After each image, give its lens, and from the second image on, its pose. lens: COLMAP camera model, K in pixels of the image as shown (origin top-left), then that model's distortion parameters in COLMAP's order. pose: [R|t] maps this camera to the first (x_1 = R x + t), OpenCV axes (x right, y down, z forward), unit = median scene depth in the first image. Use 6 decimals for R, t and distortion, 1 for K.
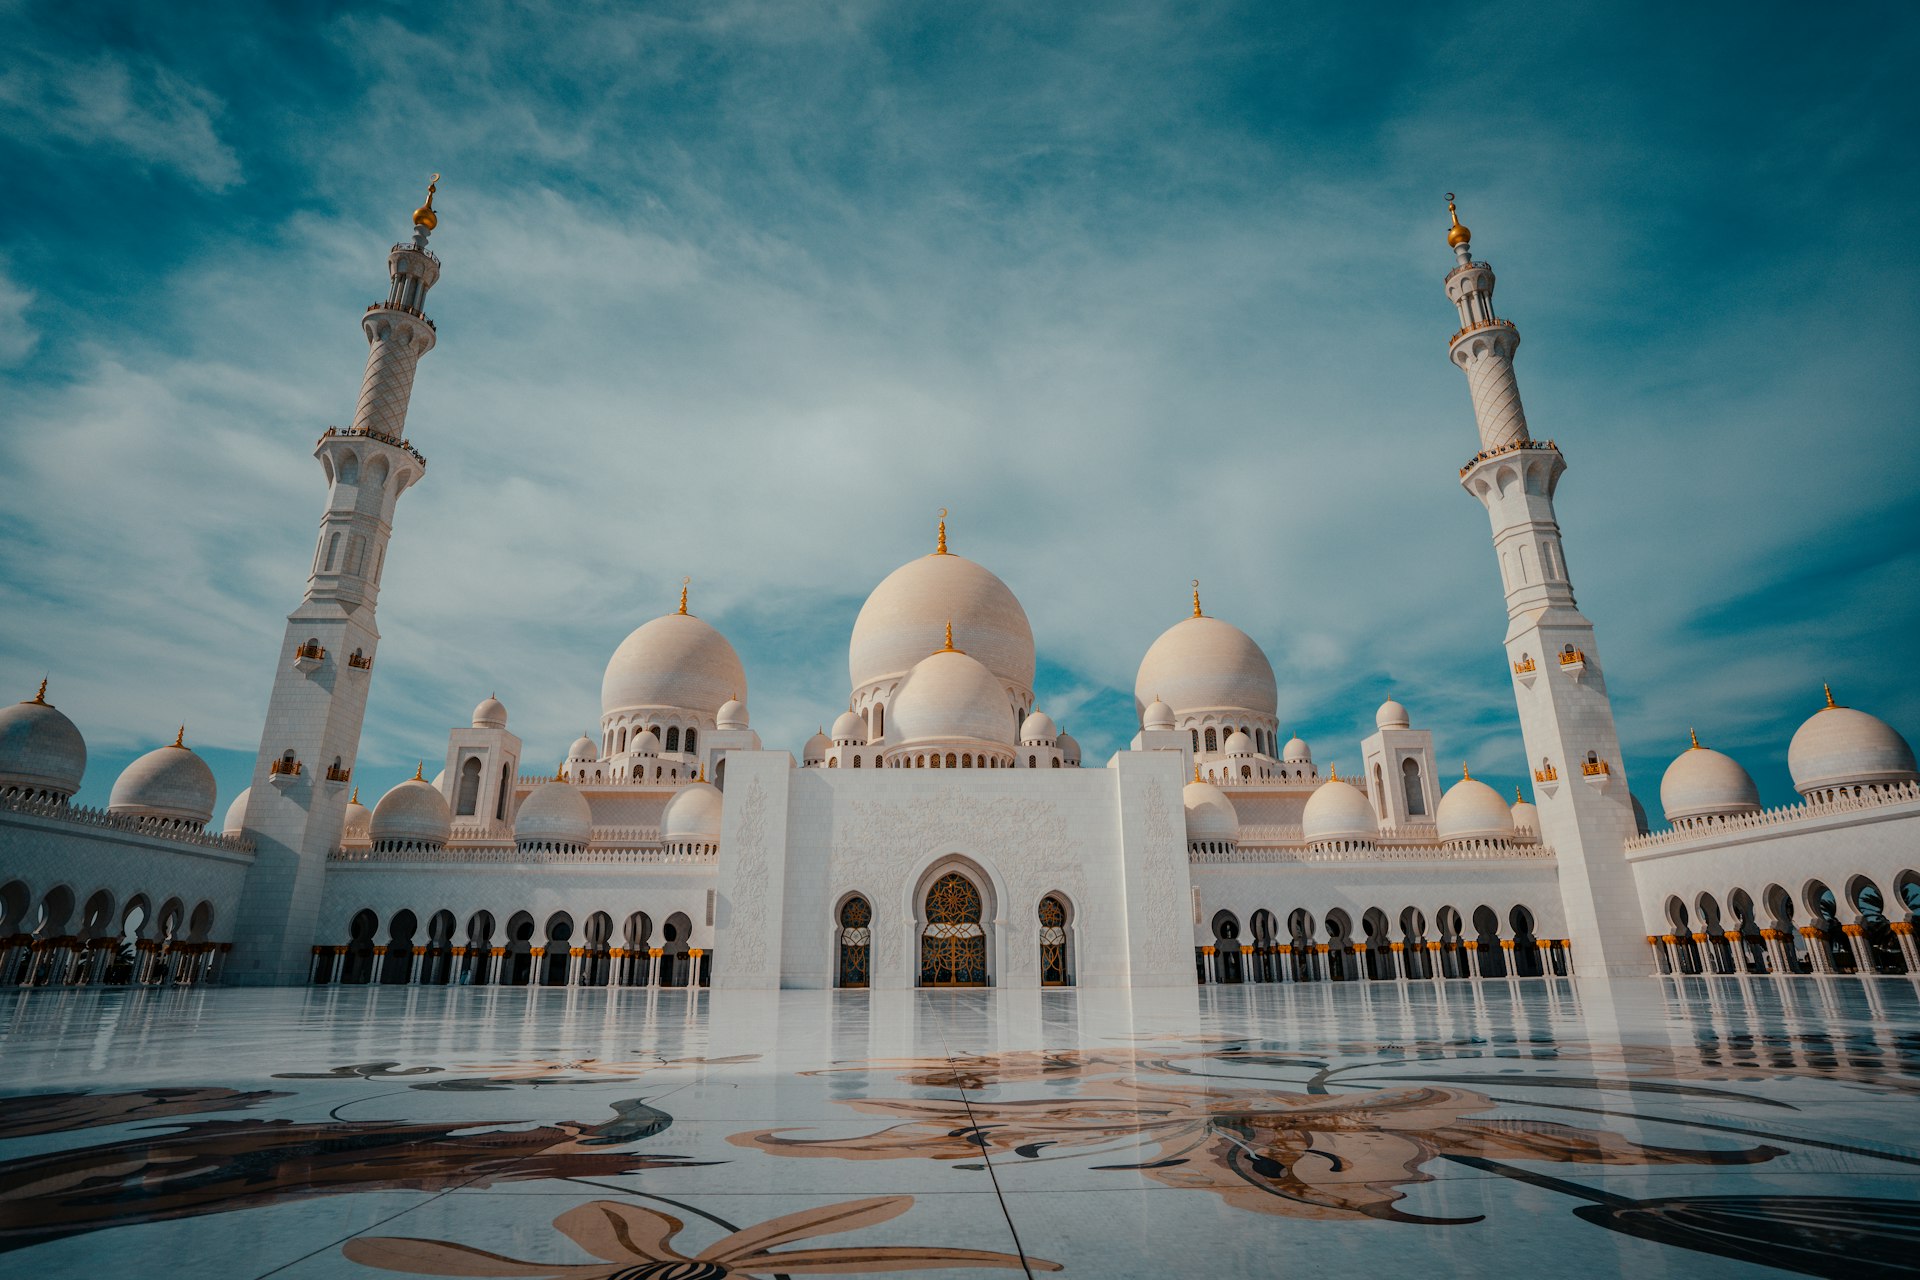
lens RADIAL K [[970.9, 0, 974.8], [0, 970.9, 634.8], [0, 0, 1]] dist [-0.054017, 0.002830]
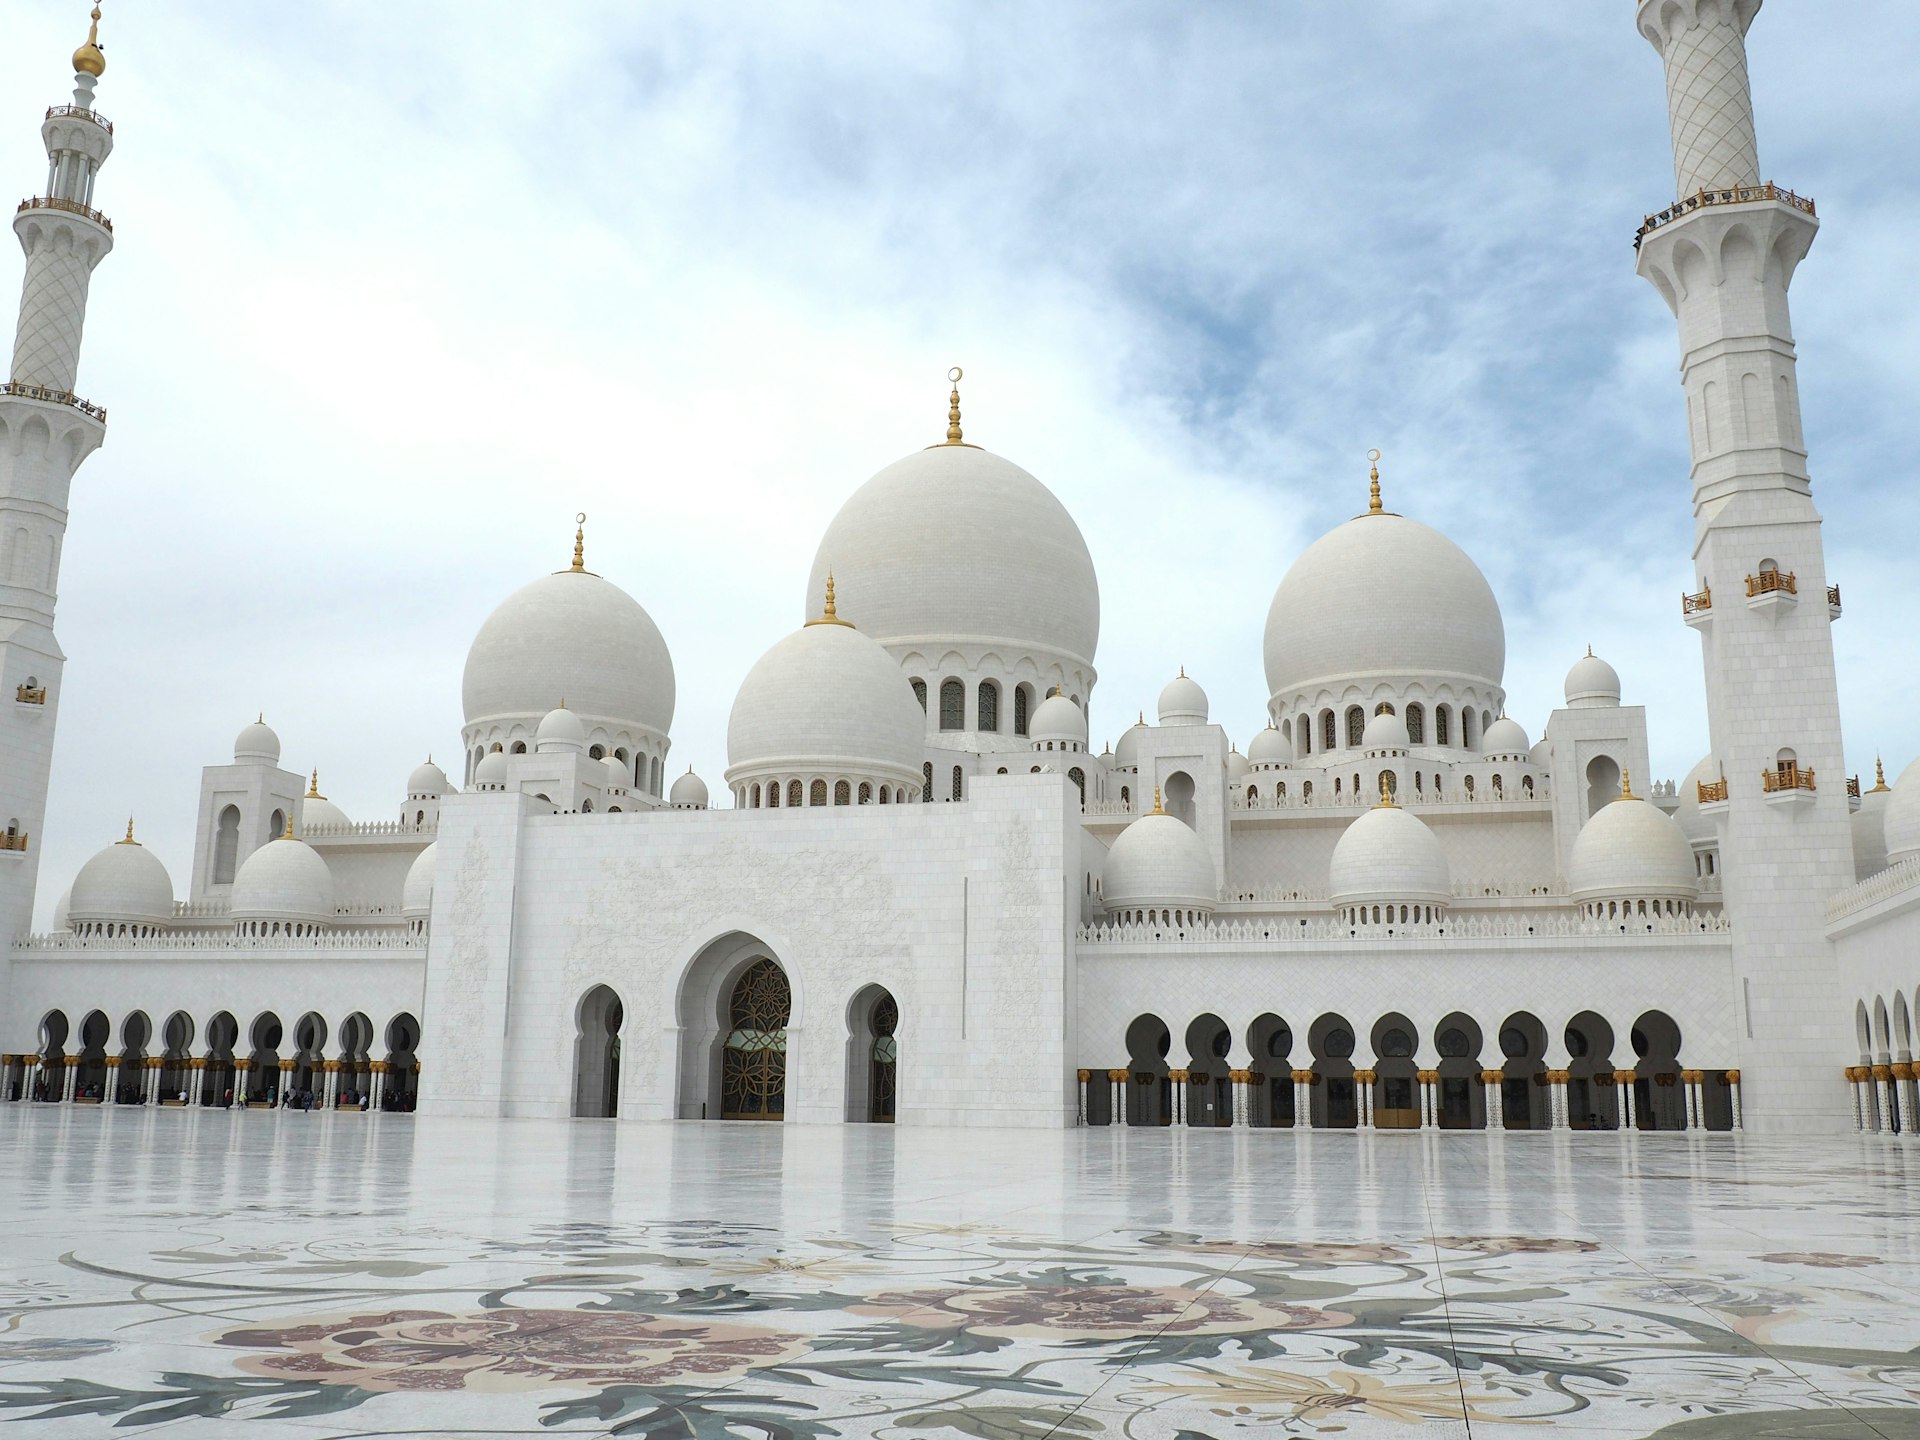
lens RADIAL K [[1762.3, 0, 950.5], [0, 1762.3, 712.9], [0, 0, 1]] dist [-0.059587, -0.023623]
pose [[0.956373, -0.045261, -0.288622, 0.487997], [0.078393, 0.991453, 0.104285, -0.047707], [0.281436, -0.122361, 0.951747, -0.133038]]
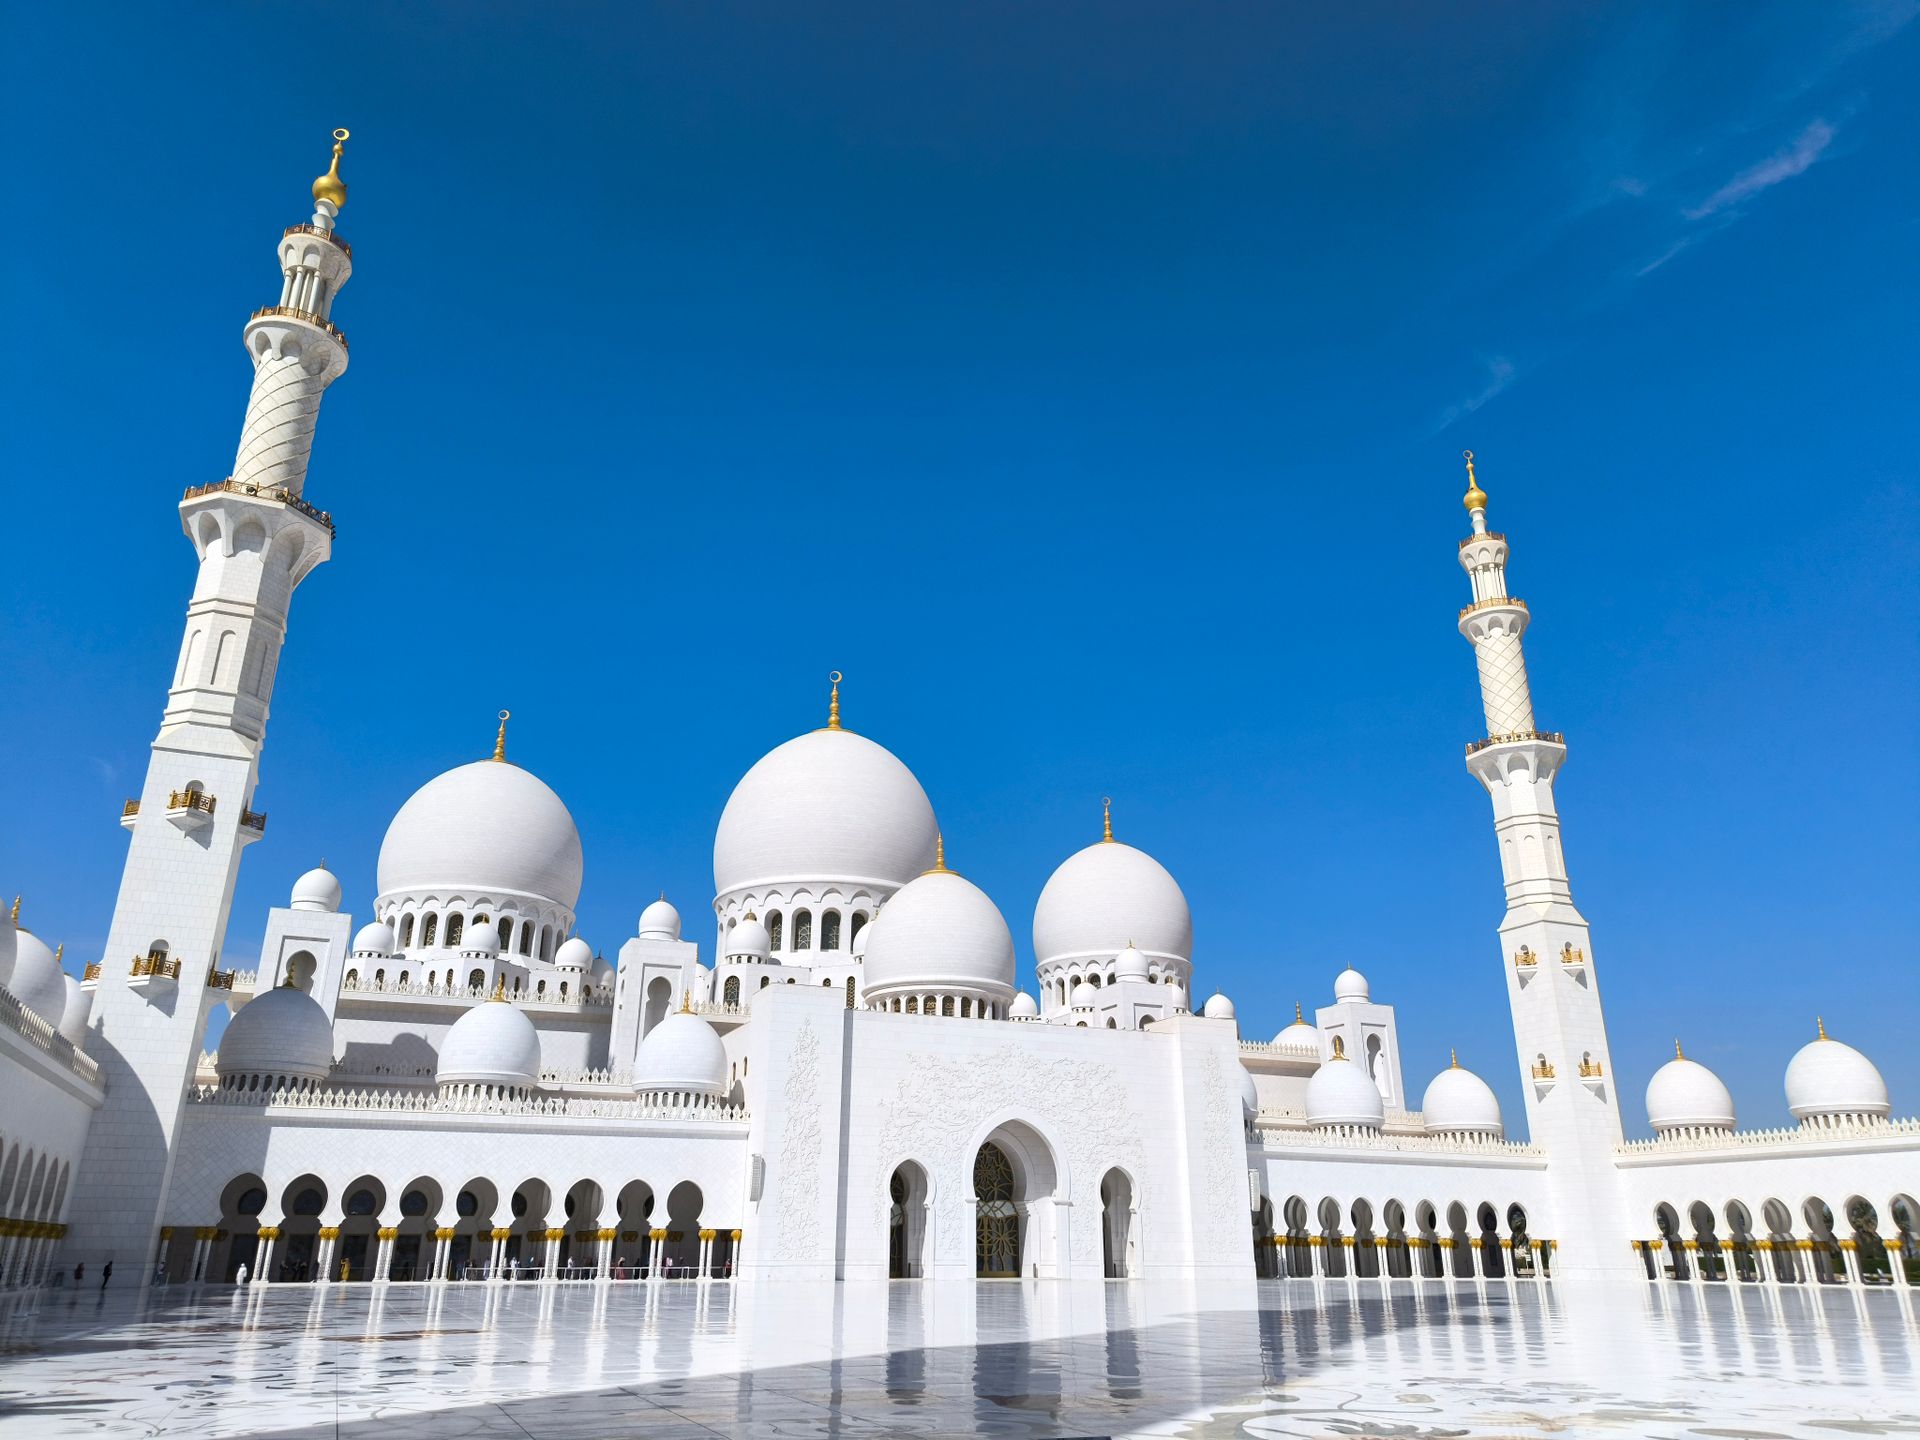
lens RADIAL K [[1349.8, 0, 998.7], [0, 1349.8, 709.4], [0, 0, 1]] dist [0.027562, -0.014851]
pose [[0.927026, 0.149387, 0.343956, -0.507827], [-0.131482, 0.988481, -0.074949, -0.050382], [-0.351190, 0.024256, 0.935990, -0.160971]]
